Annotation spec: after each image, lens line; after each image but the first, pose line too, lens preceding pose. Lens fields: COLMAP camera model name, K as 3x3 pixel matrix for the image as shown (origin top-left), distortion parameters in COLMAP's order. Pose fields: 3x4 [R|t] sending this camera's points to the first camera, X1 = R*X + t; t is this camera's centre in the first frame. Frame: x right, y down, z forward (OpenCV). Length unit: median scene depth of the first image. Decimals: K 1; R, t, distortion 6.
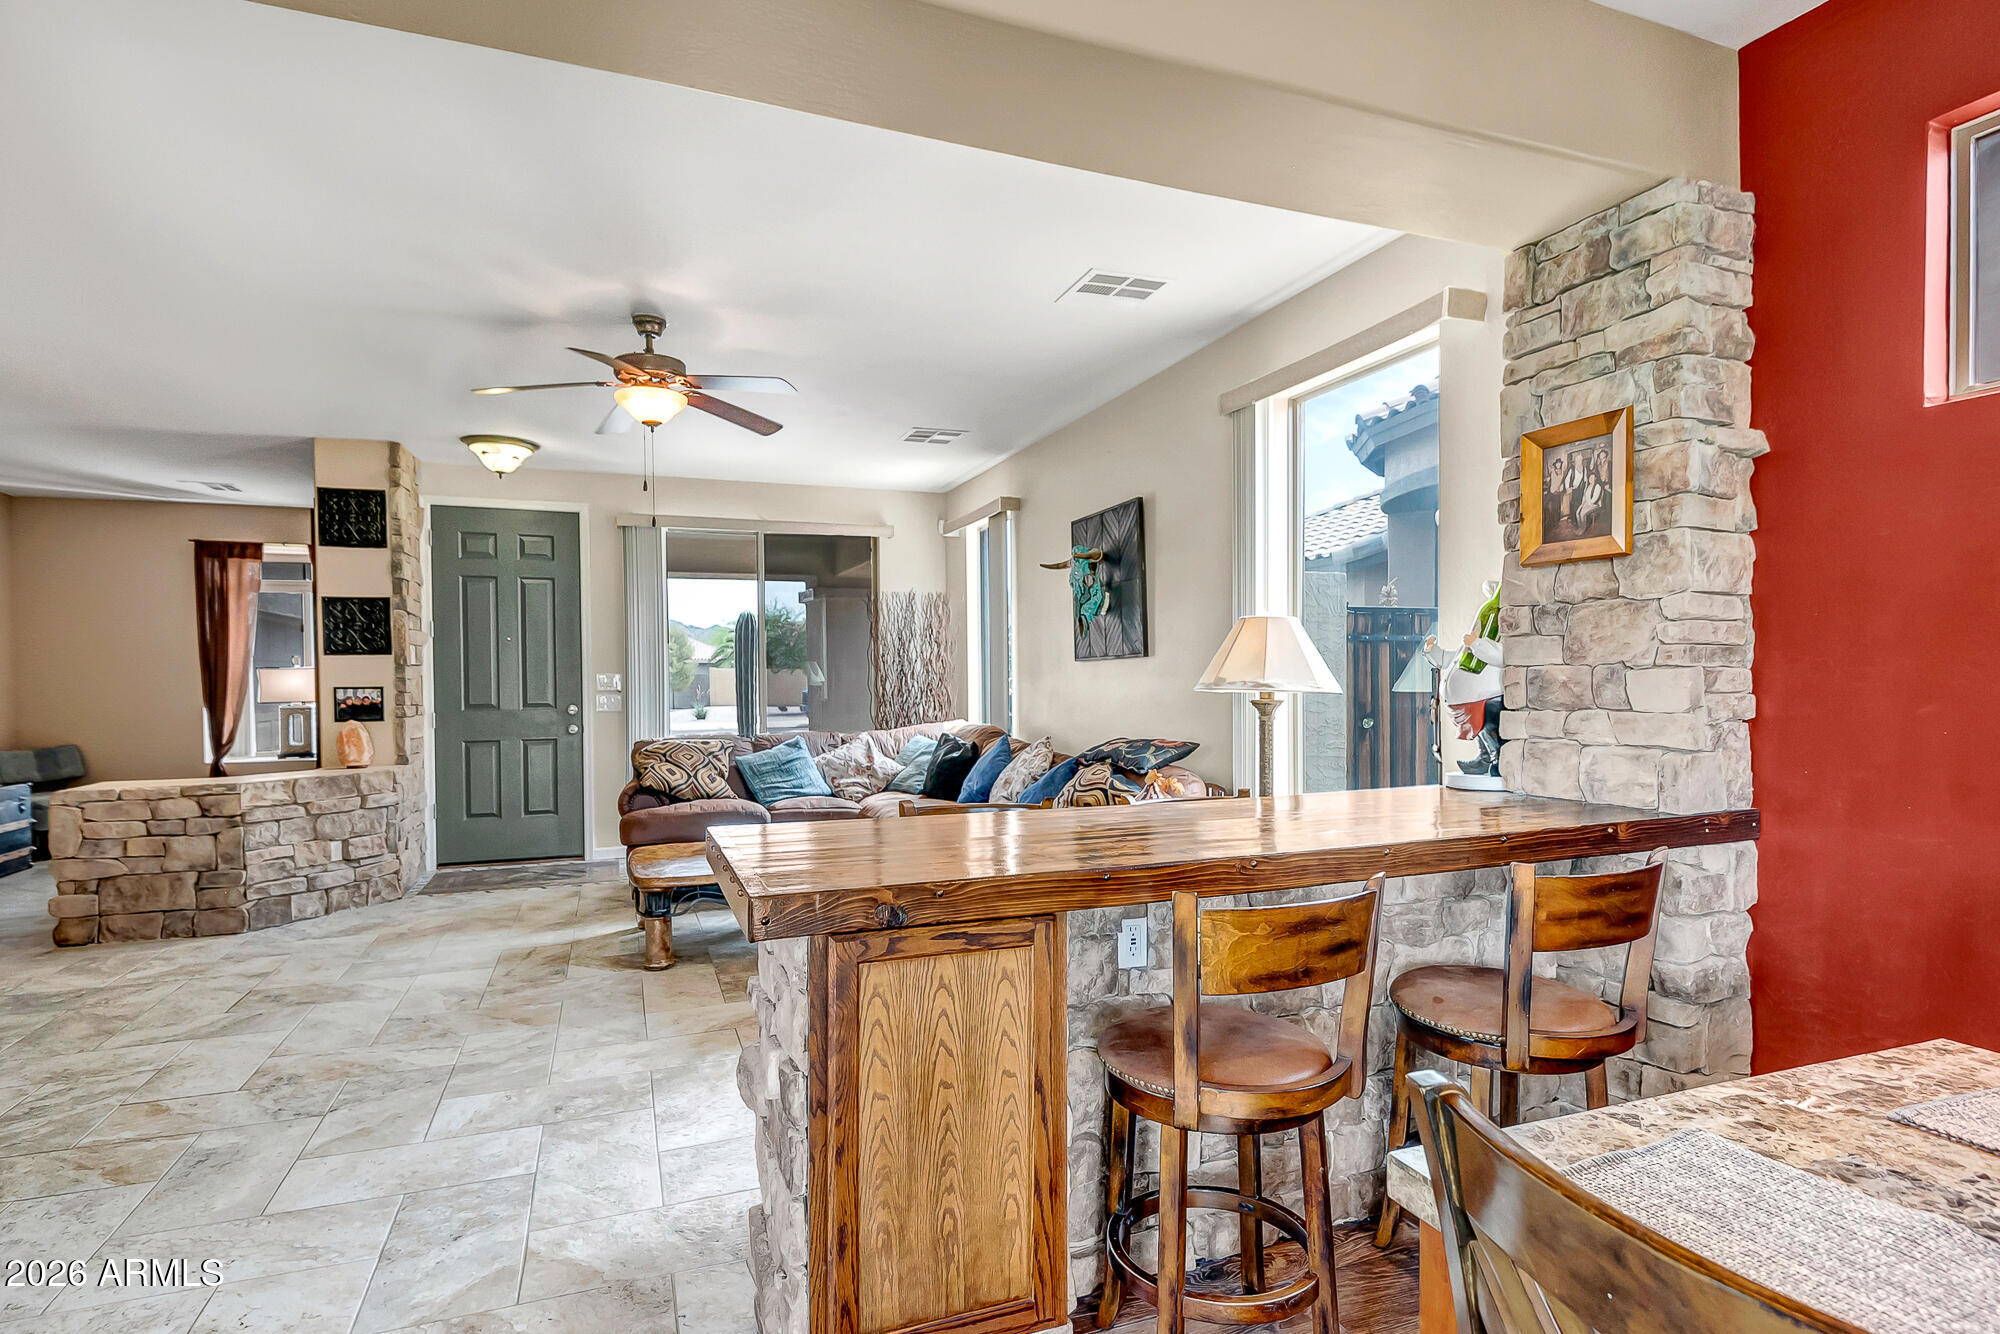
lens RADIAL K [[1012.7, 0, 1008.7], [0, 1012.7, 672.9], [0, 0, 1]] dist [-0.027150, -0.001624]
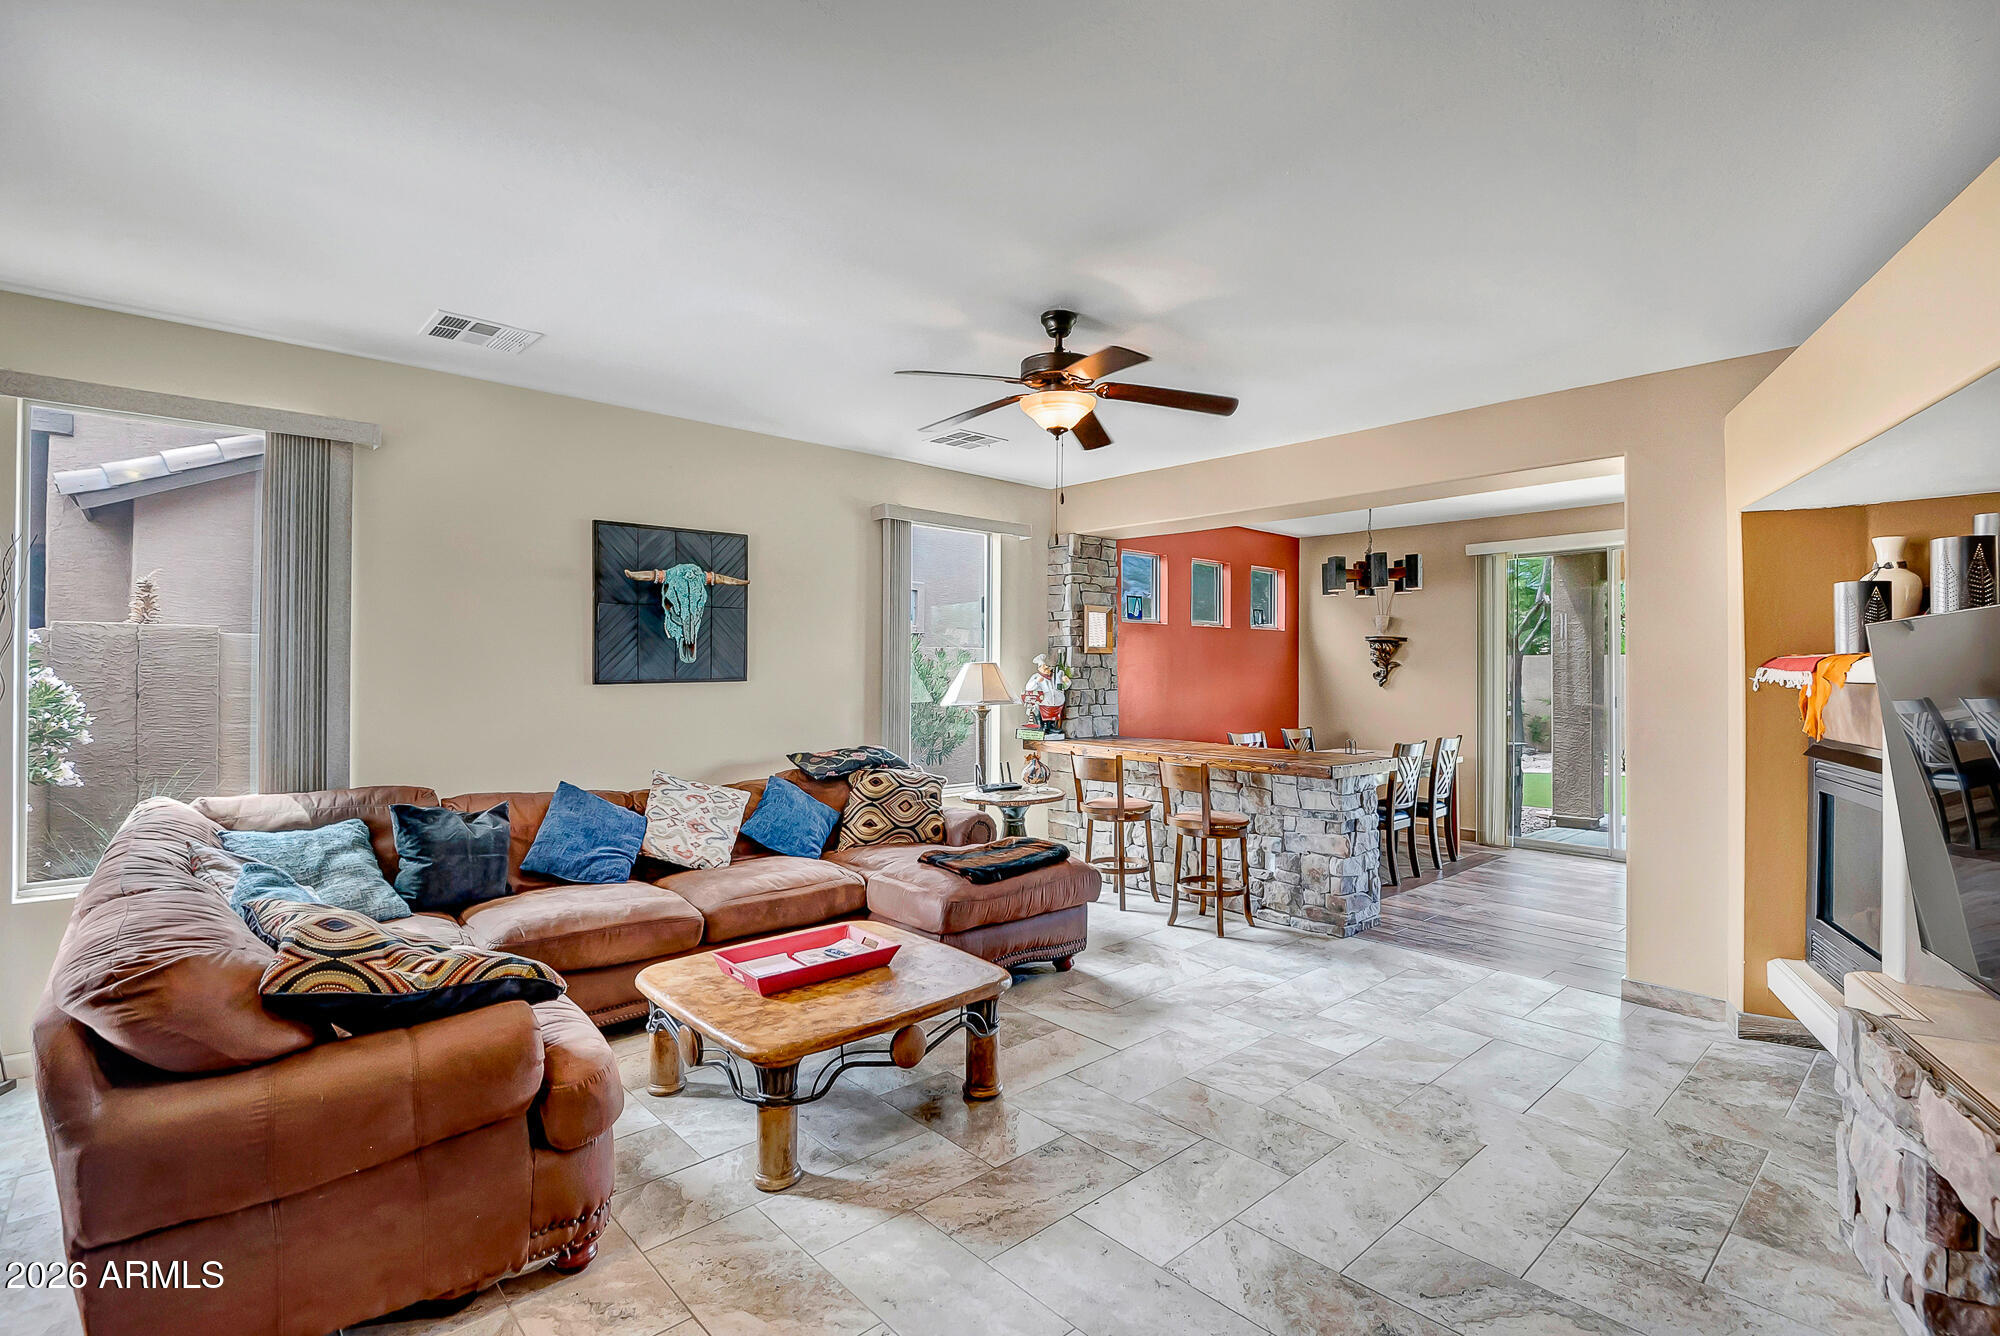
lens RADIAL K [[938.2, 0, 1010.0], [0, 938.2, 666.1], [0, 0, 1]] dist [0.004329, -0.008448]
pose [[-0.362525, 0.003701, 0.931967, -1.275090], [-0.004962, 0.999970, -0.005901, -0.043441], [-0.931961, -0.006764, -0.362496, 1.537737]]
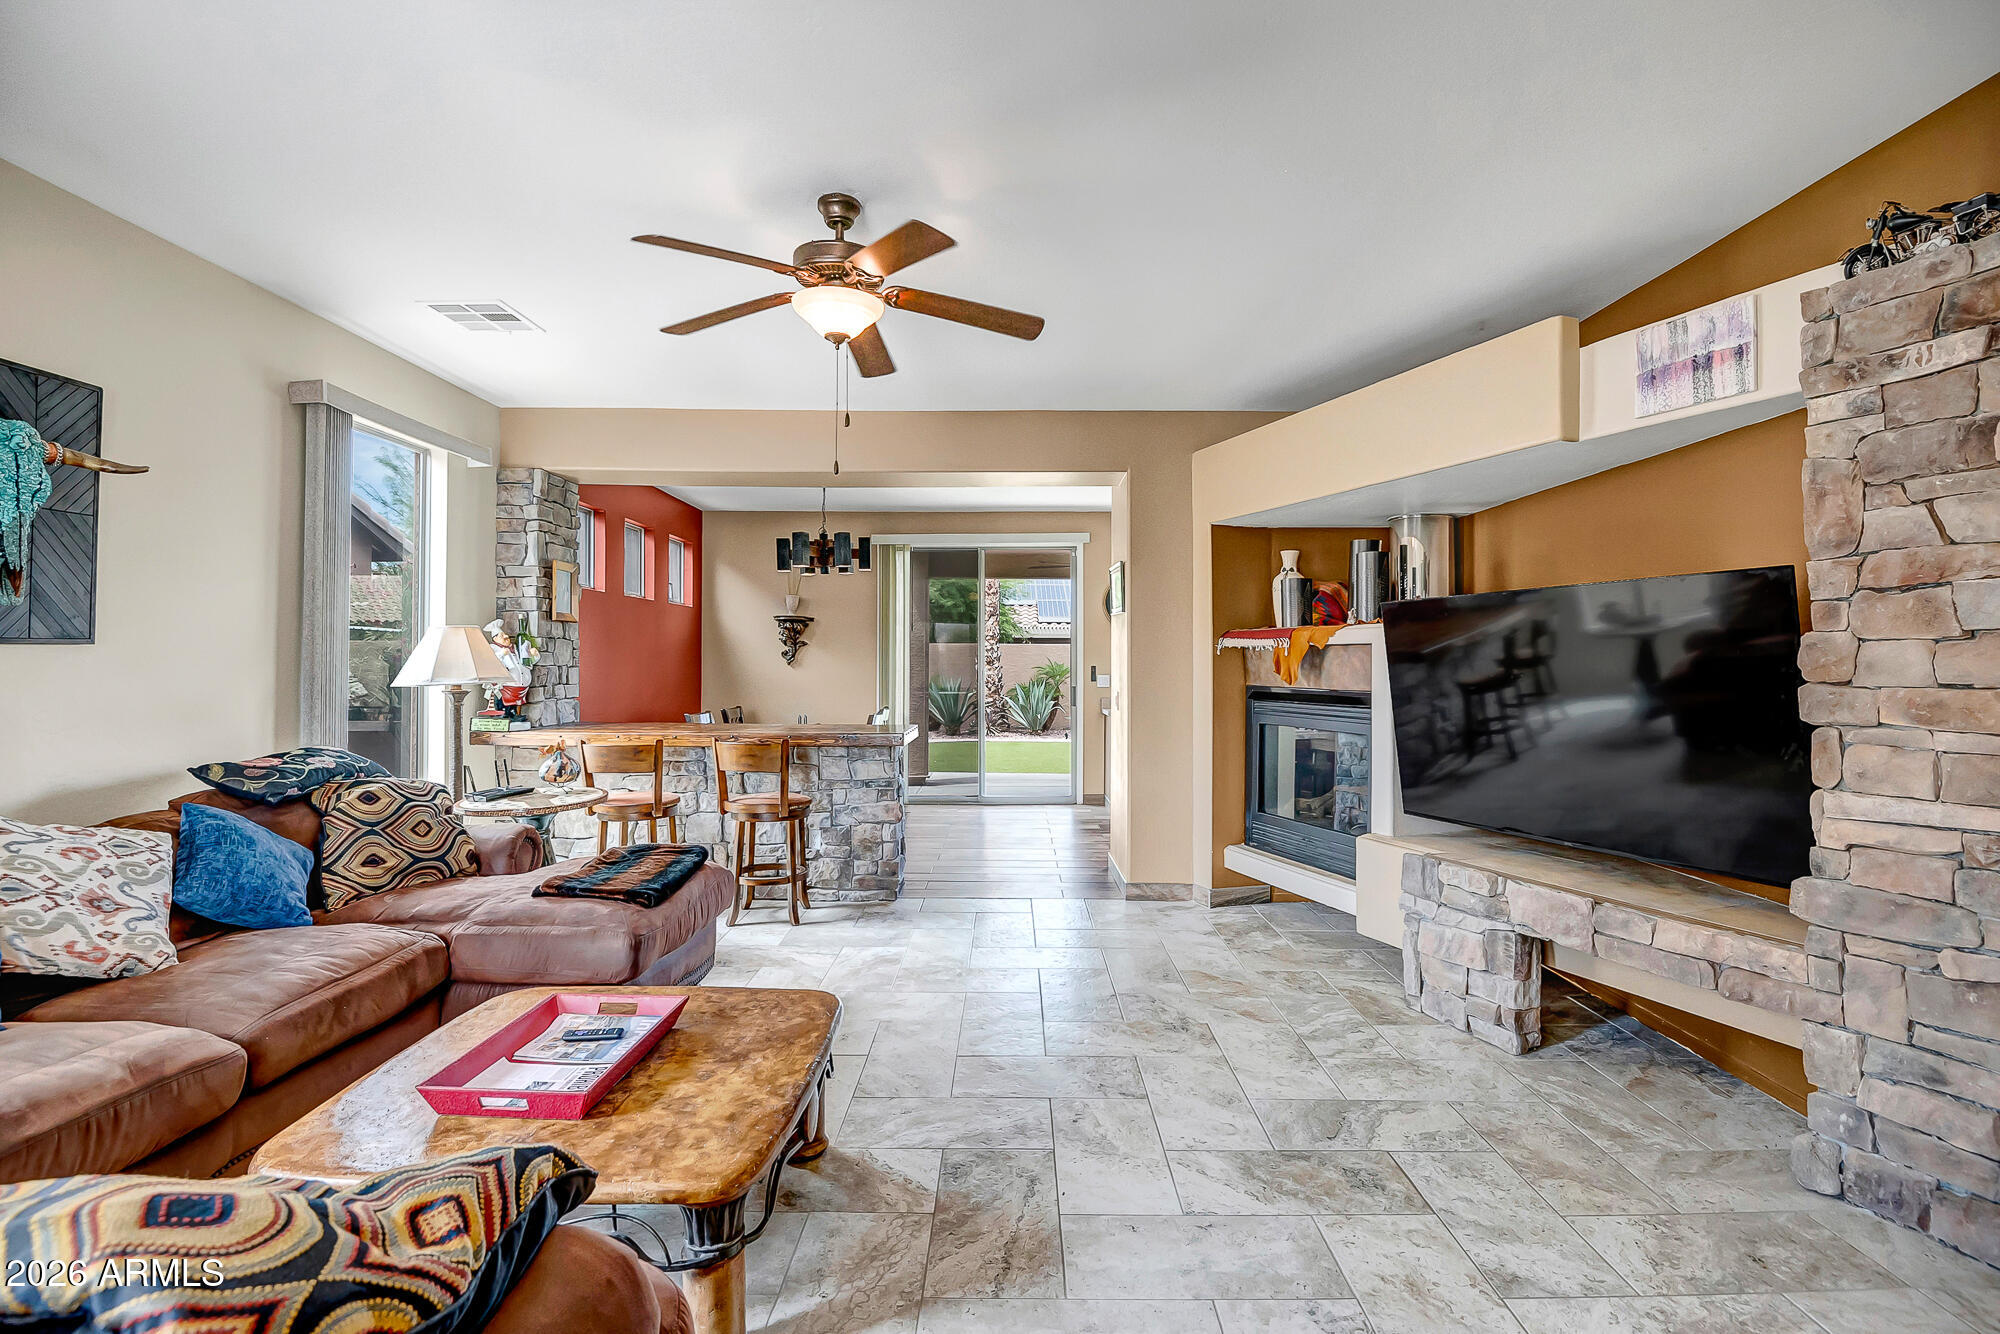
lens RADIAL K [[938.2, 0, 1010.8], [0, 938.2, 661.2], [0, 0, 1]] dist [0.004329, -0.008448]
pose [[-0.931136, 0.002028, 0.364666, -0.835146], [0.000055, 0.999985, -0.005421, -0.008300], [-0.364671, -0.005028, -0.931123, 1.843173]]
